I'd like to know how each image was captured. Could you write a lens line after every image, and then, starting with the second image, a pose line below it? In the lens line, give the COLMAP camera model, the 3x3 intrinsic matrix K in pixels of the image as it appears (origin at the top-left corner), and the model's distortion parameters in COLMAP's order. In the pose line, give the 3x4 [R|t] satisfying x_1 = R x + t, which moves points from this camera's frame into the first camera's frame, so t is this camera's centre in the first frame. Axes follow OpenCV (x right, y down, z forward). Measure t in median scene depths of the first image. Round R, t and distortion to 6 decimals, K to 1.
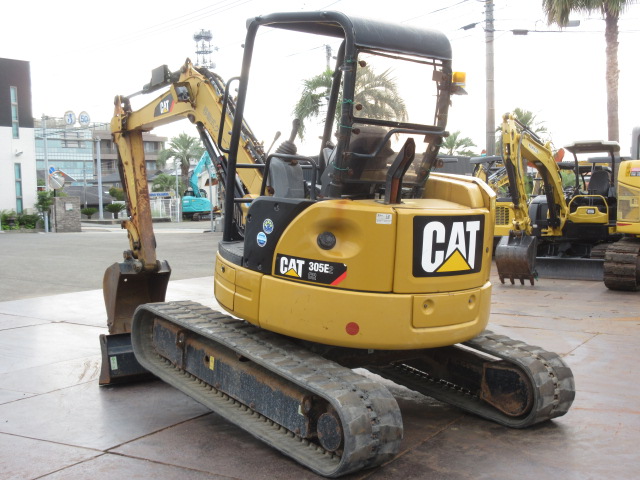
lens RADIAL K [[850.6, 0, 321.1], [0, 850.6, 241.2], [0, 0, 1]] dist [-0.028756, 0.000000]
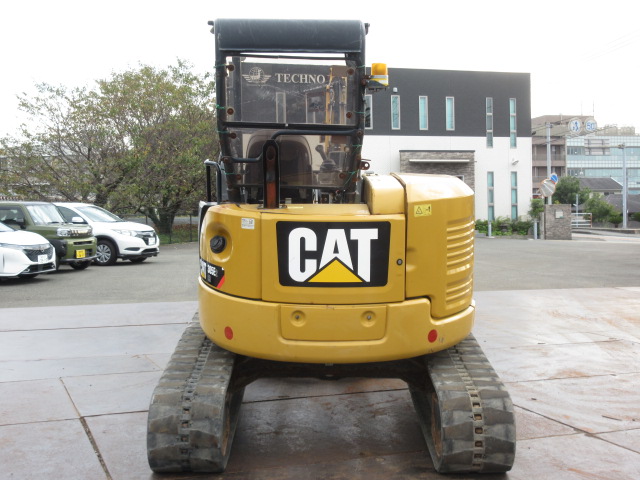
lens RADIAL K [[850.6, 0, 321.3], [0, 850.6, 240.2], [0, 0, 1]] dist [-0.028756, 0.000000]
pose [[0.789214, 0.030665, -0.613352, 0.685108], [-0.037284, 0.999303, 0.001987, -0.011371], [0.612986, 0.021300, 0.789807, 0.257599]]
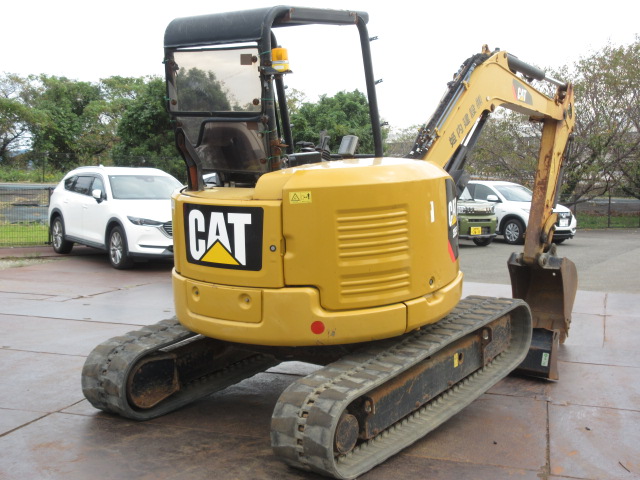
lens RADIAL K [[850.6, 0, 319.8], [0, 850.6, 239.0], [0, 0, 1]] dist [-0.028756, 0.000000]
pose [[0.253754, 0.083856, -0.963627, 1.078170], [-0.078643, 0.994725, 0.065852, -0.062659], [0.964066, 0.059072, 0.259011, 0.833706]]
